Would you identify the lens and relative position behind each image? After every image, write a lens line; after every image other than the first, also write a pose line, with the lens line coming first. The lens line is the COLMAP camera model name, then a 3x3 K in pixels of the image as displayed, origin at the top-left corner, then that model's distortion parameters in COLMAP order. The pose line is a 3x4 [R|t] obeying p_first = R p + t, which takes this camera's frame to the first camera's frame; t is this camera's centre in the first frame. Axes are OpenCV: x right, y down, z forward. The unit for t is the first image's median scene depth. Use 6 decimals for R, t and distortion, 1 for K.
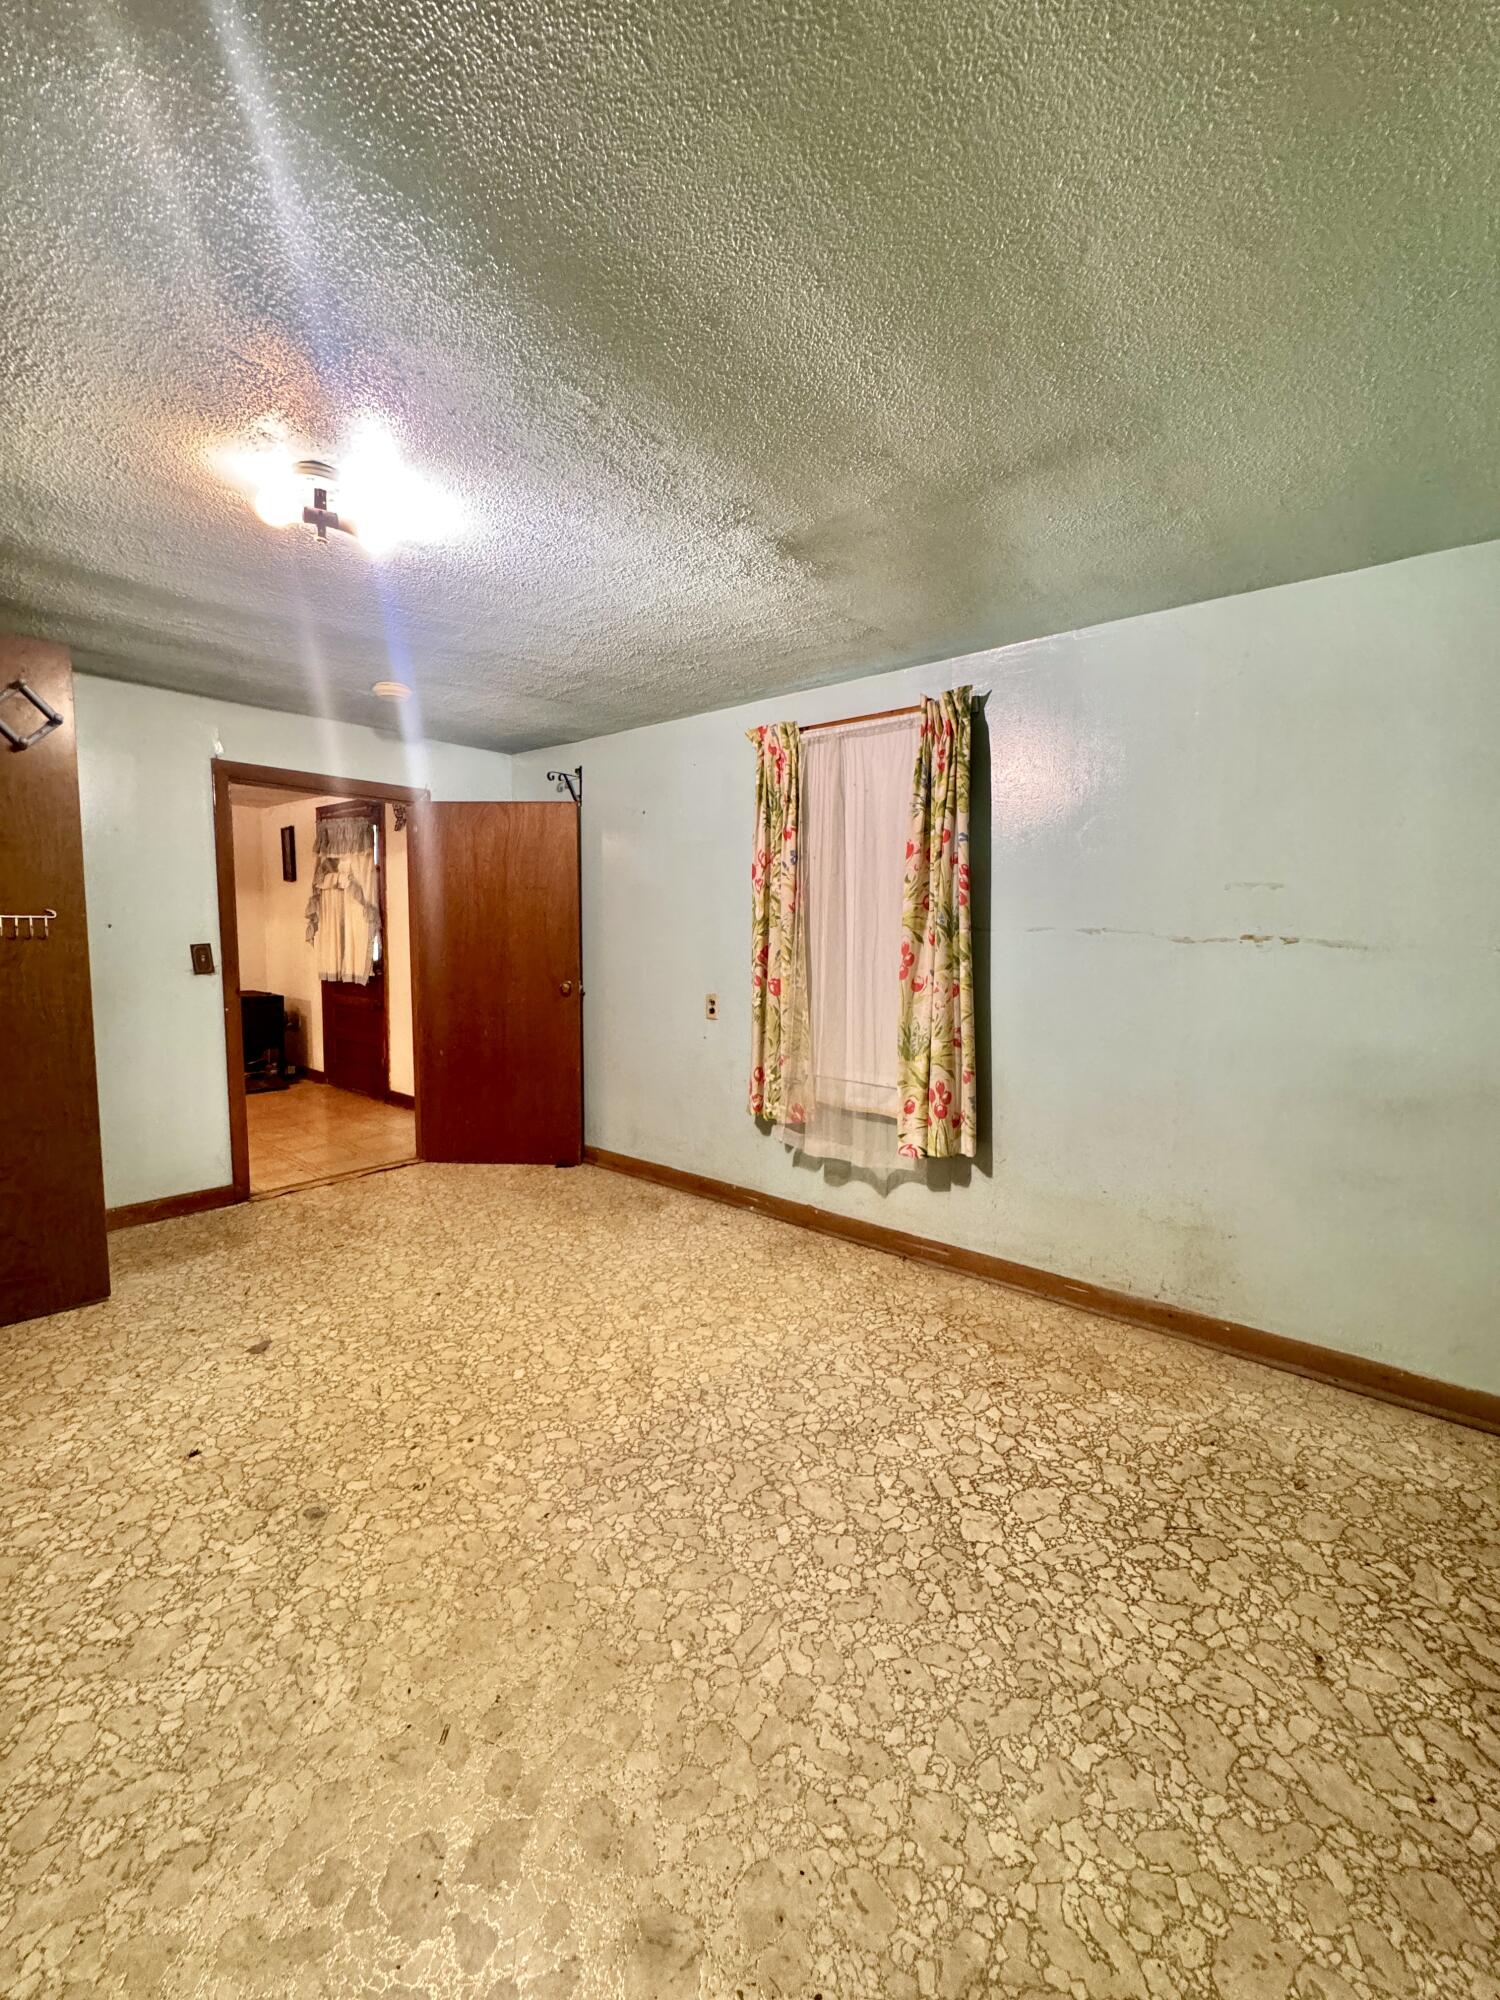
lens RADIAL K [[803.7, 0, 755.2], [0, 803.7, 997.1], [0, 0, 1]] dist [-0.005195, 0.000920]
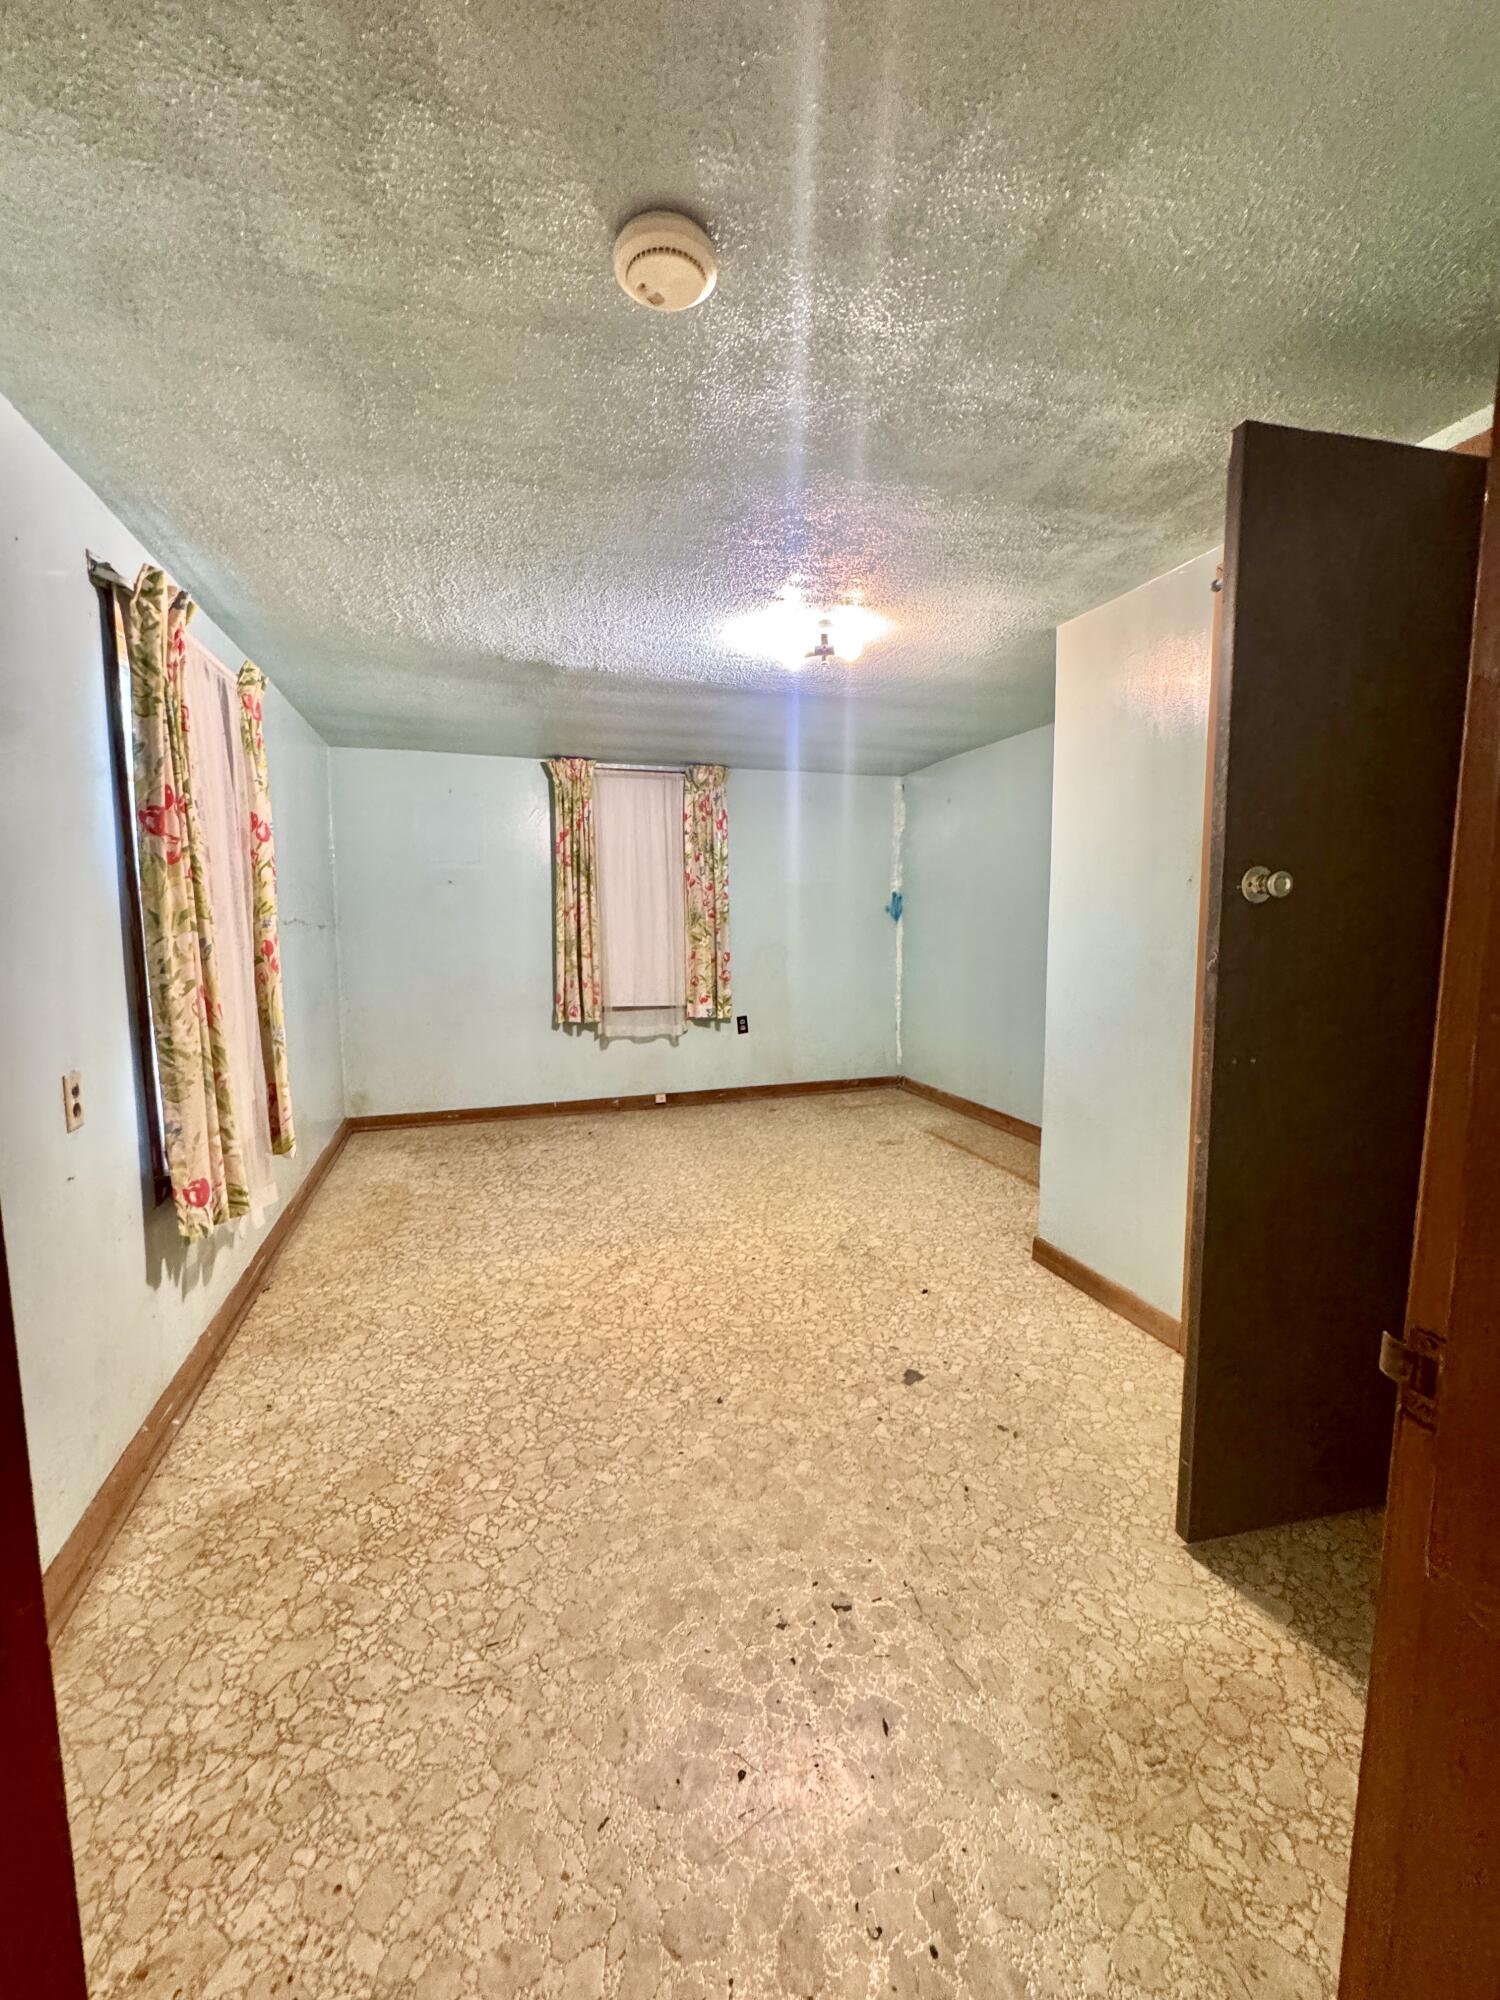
lens RADIAL K [[803.7, 0, 752.4], [0, 803.7, 1001.6], [0, 0, 1]] dist [-0.005195, 0.000920]
pose [[-0.845392, -0.063994, 0.530299, -0.943132], [0.043826, 0.981140, 0.188265, -0.169547], [-0.532346, 0.182398, -0.826643, 1.816915]]
